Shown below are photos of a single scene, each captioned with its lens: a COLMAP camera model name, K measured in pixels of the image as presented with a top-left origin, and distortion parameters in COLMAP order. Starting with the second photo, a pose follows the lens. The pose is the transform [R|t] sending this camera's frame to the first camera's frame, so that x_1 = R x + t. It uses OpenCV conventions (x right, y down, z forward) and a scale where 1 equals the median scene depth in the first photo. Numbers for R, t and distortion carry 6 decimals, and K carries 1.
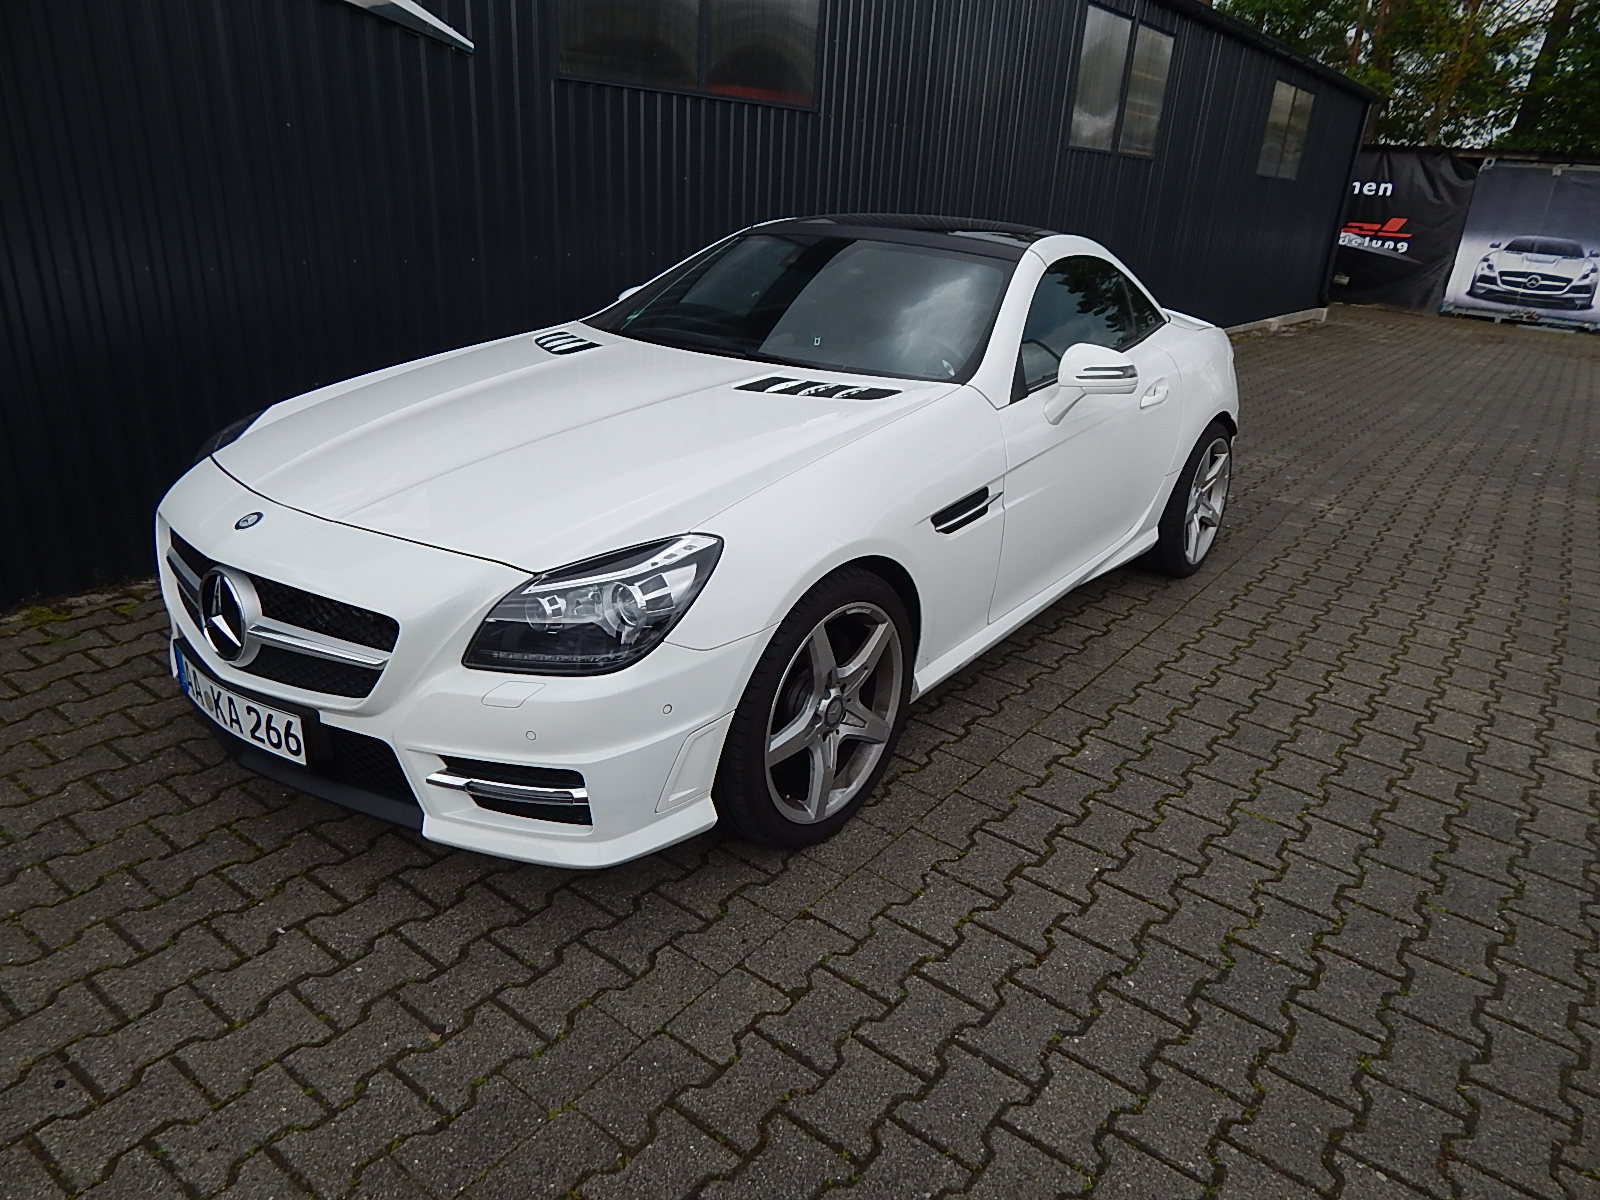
lens RADIAL K [[1058.4, 0, 797.4], [0, 1058.4, 595.7], [0, 0, 1]] dist [0.016385, -0.014108]
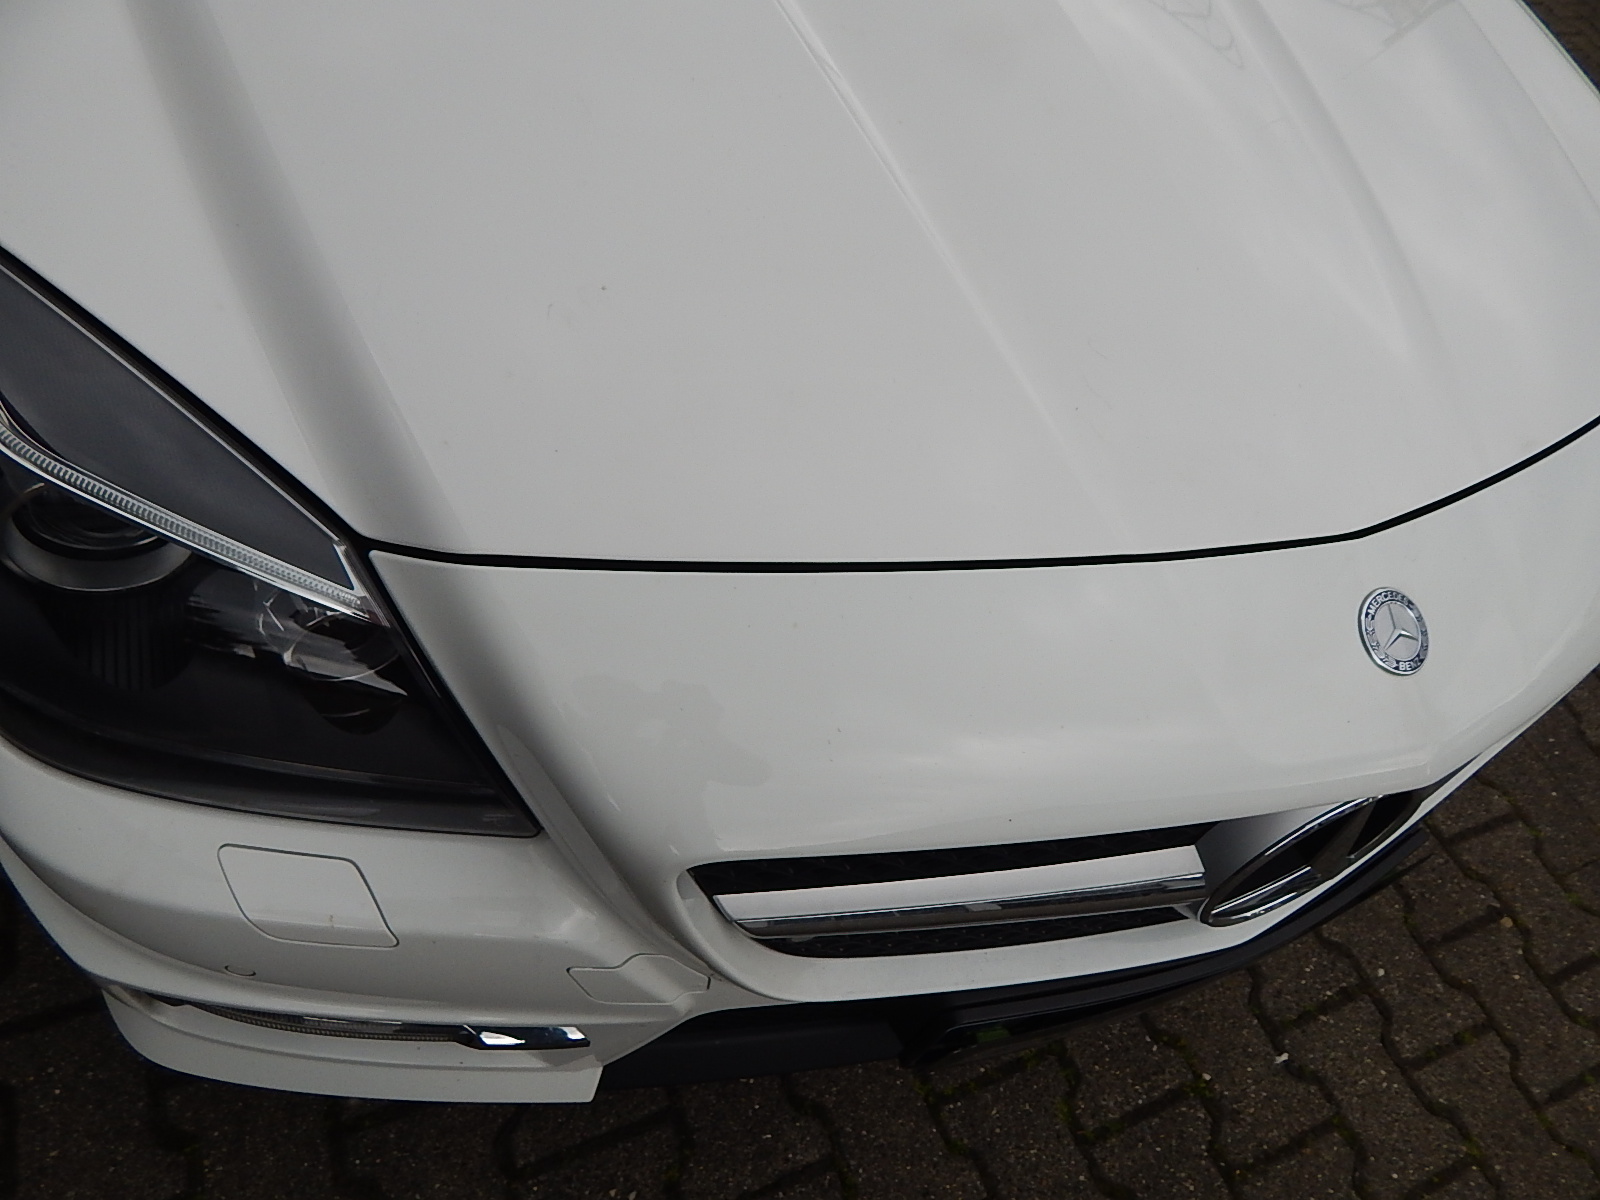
lens RADIAL K [[1060.4, 0, 801.2], [0, 1060.4, 601.5], [0, 0, 1]] dist [0.010978, -0.007256]
pose [[0.494816, -0.651201, 0.575408, -0.799207], [0.138551, 0.712801, 0.687545, -0.331260], [-0.857882, -0.260485, 0.442929, 1.027050]]
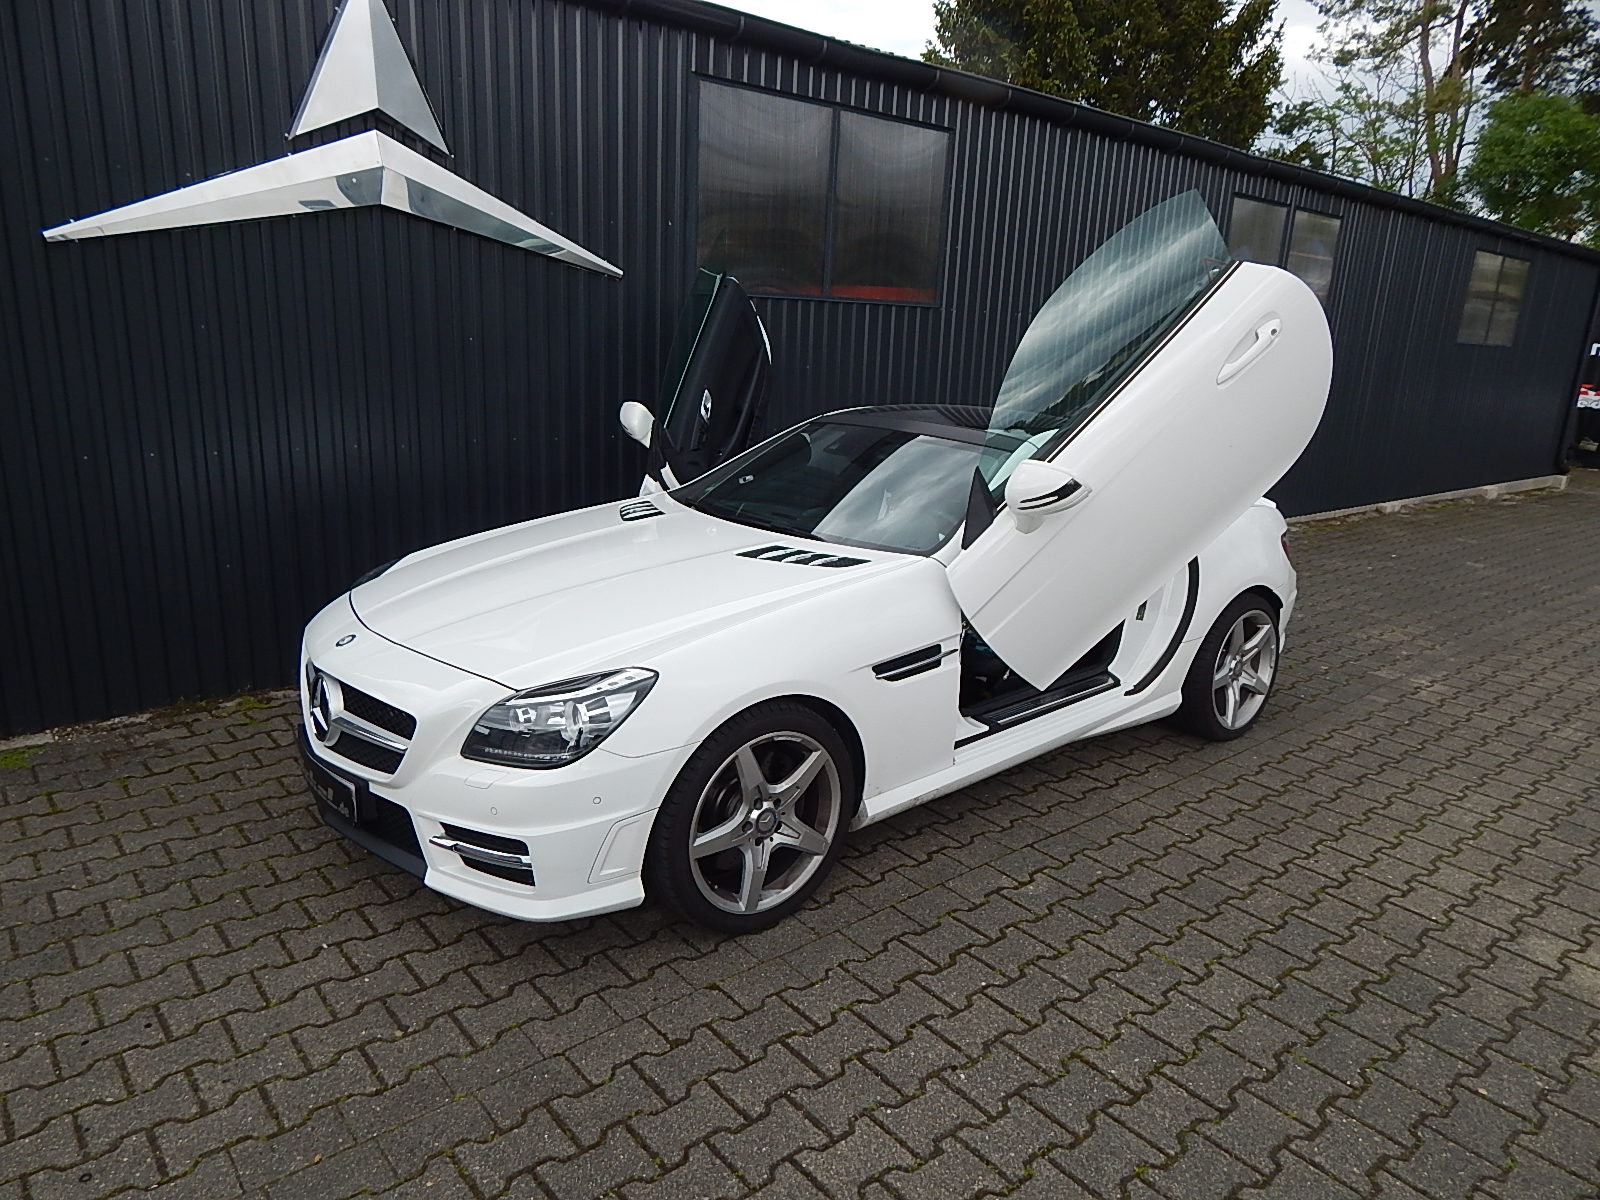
lens RADIAL K [[1058.2, 0, 801.4], [0, 1058.2, 599.7], [0, 0, 1]] dist [0.007898, -0.007997]
pose [[0.975596, 0.044152, -0.215088, 0.363841], [-0.071809, 0.989865, -0.122520, 0.004113], [0.207499, 0.134975, 0.968879, -0.225258]]
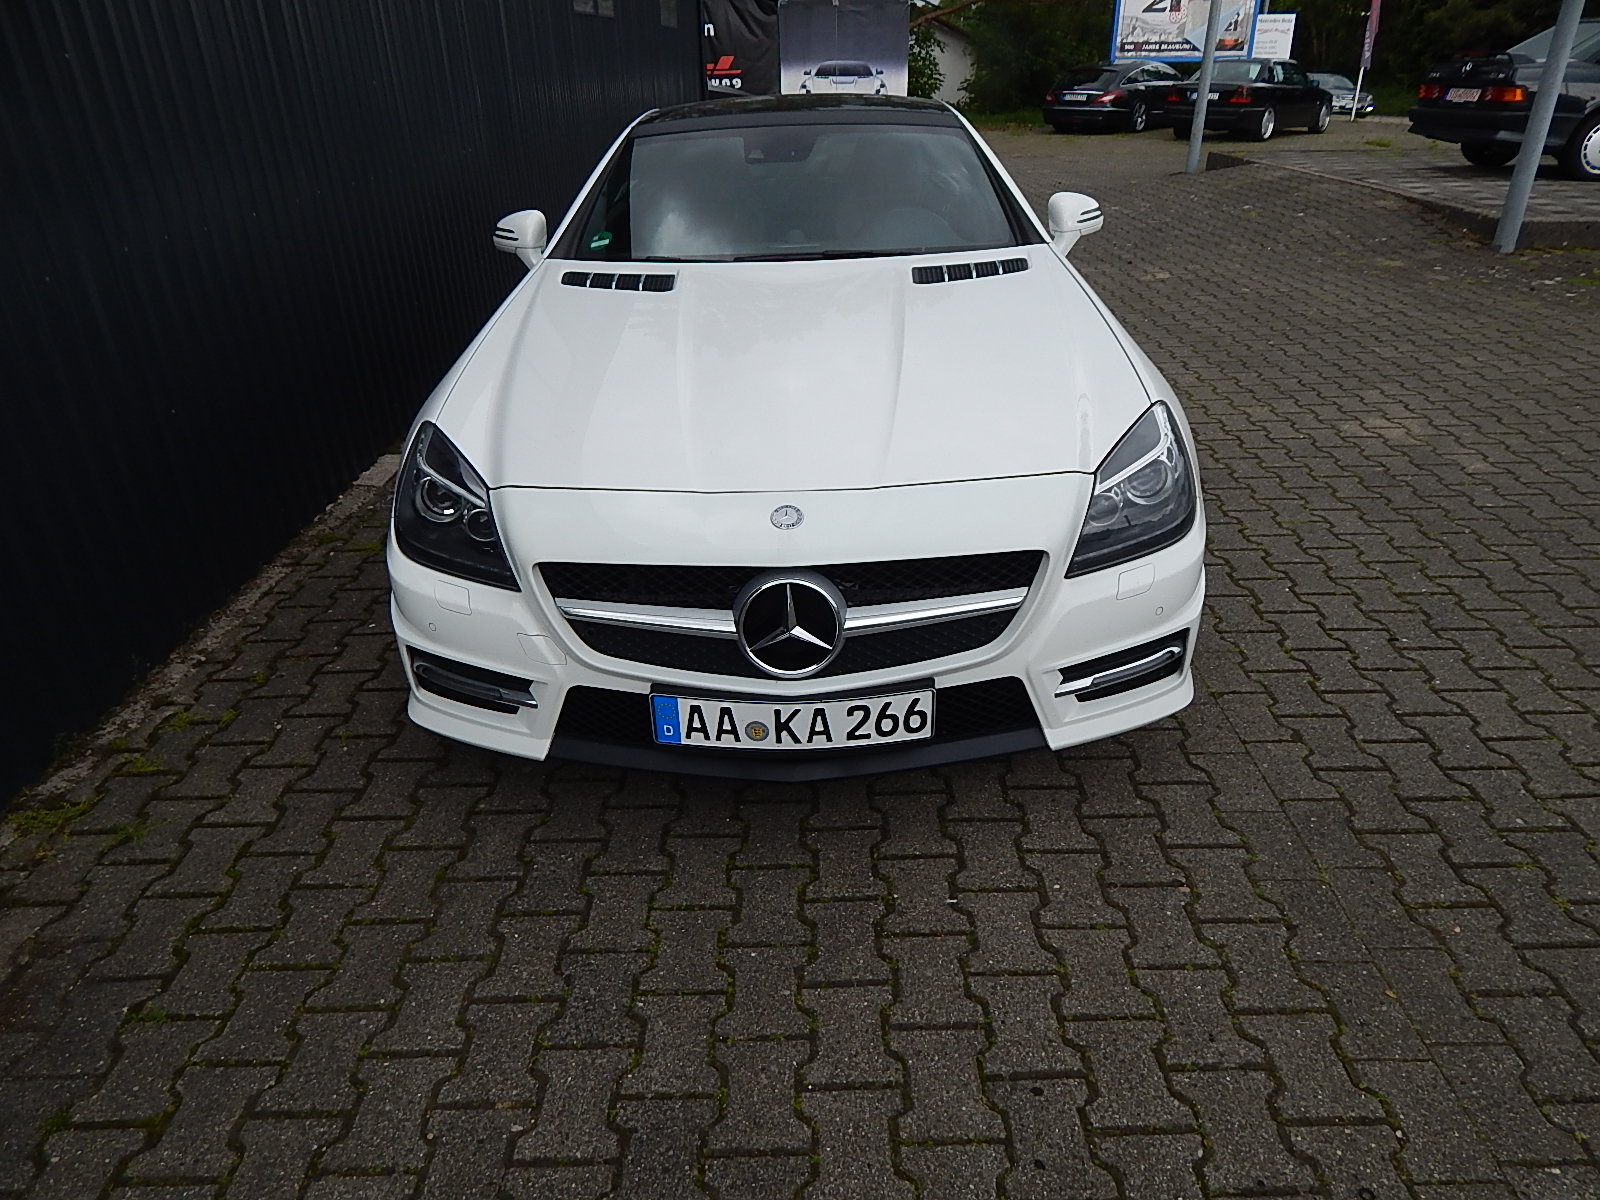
lens RADIAL K [[1060.4, 0, 801.2], [0, 1060.4, 601.5], [0, 0, 1]] dist [0.010978, -0.007256]
pose [[0.793556, -0.340872, 0.504060, -0.991159], [0.278854, 0.939982, 0.196657, -0.177303], [-0.540842, -0.015499, 0.840982, 0.250133]]
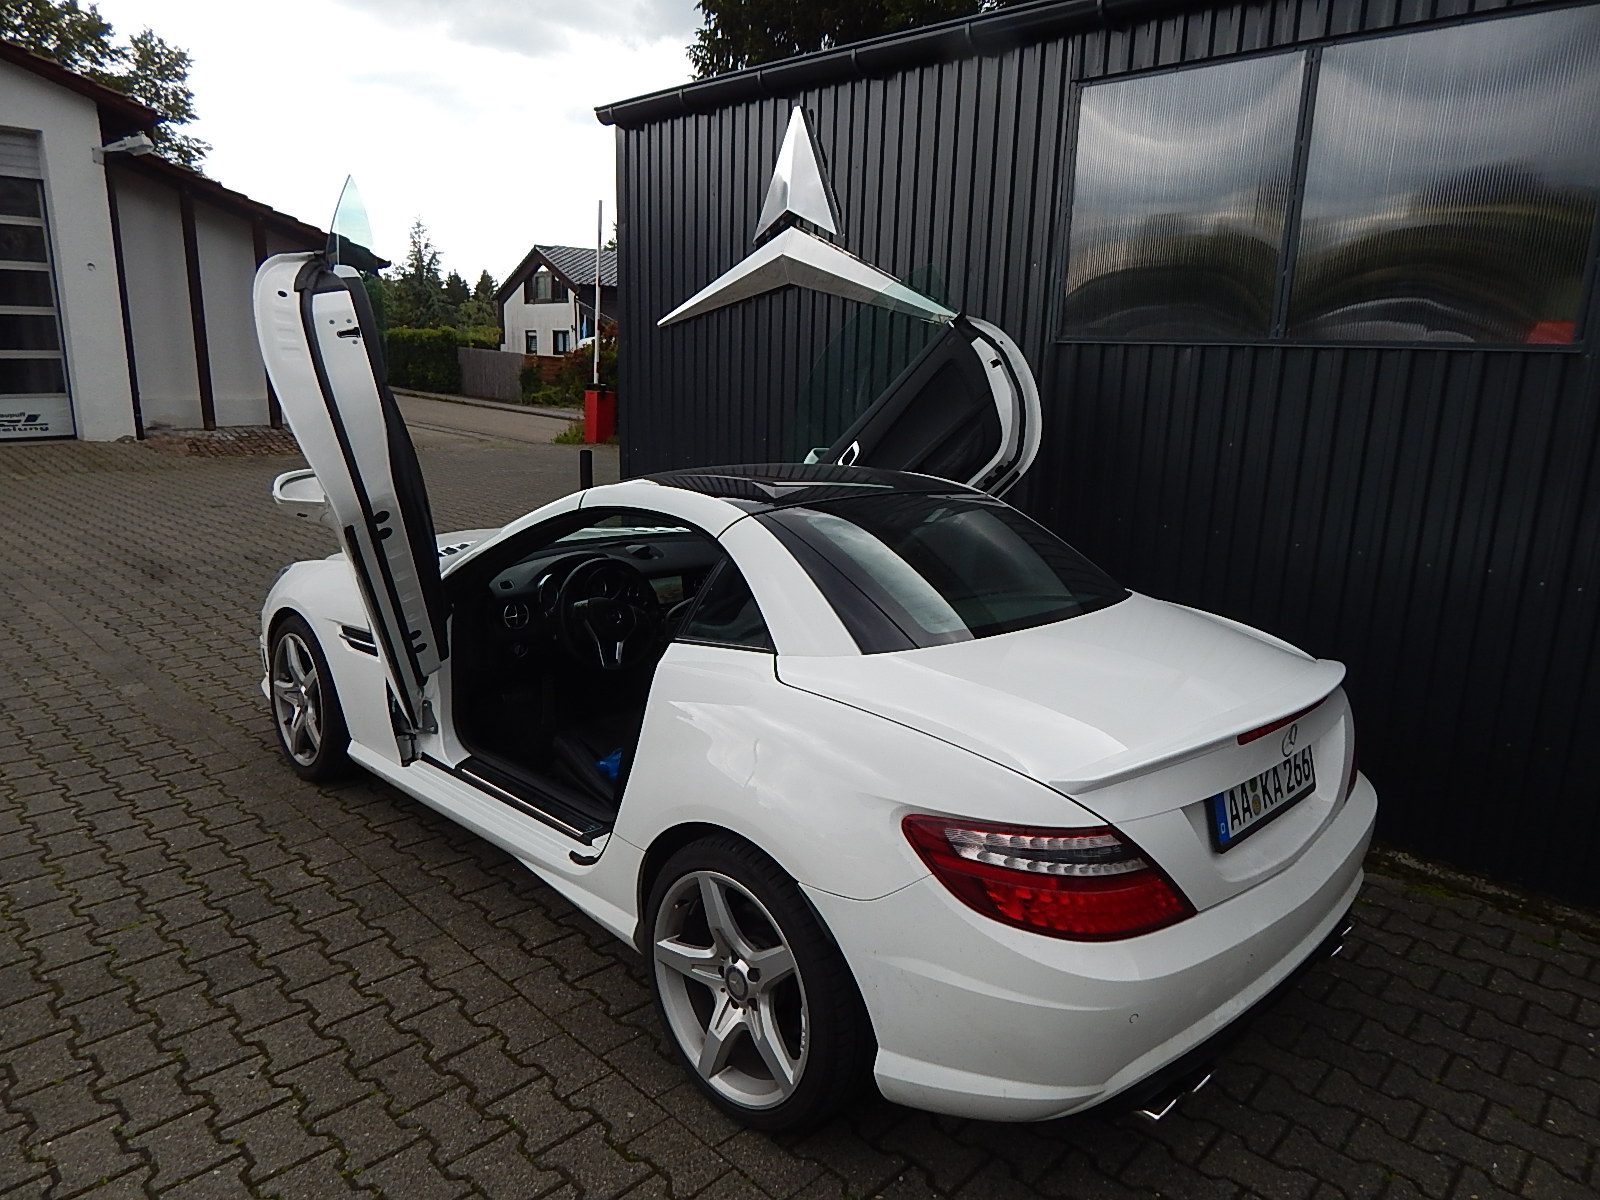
lens RADIAL K [[1053.5, 0, 799.6], [0, 1053.5, 604.5], [0, 0, 1]] dist [0.013483, -0.012383]
pose [[-0.128455, 0.169288, -0.977160, 1.772821], [-0.402181, 0.891768, 0.207364, -0.795075], [0.906504, 0.419632, -0.046468, 1.968285]]
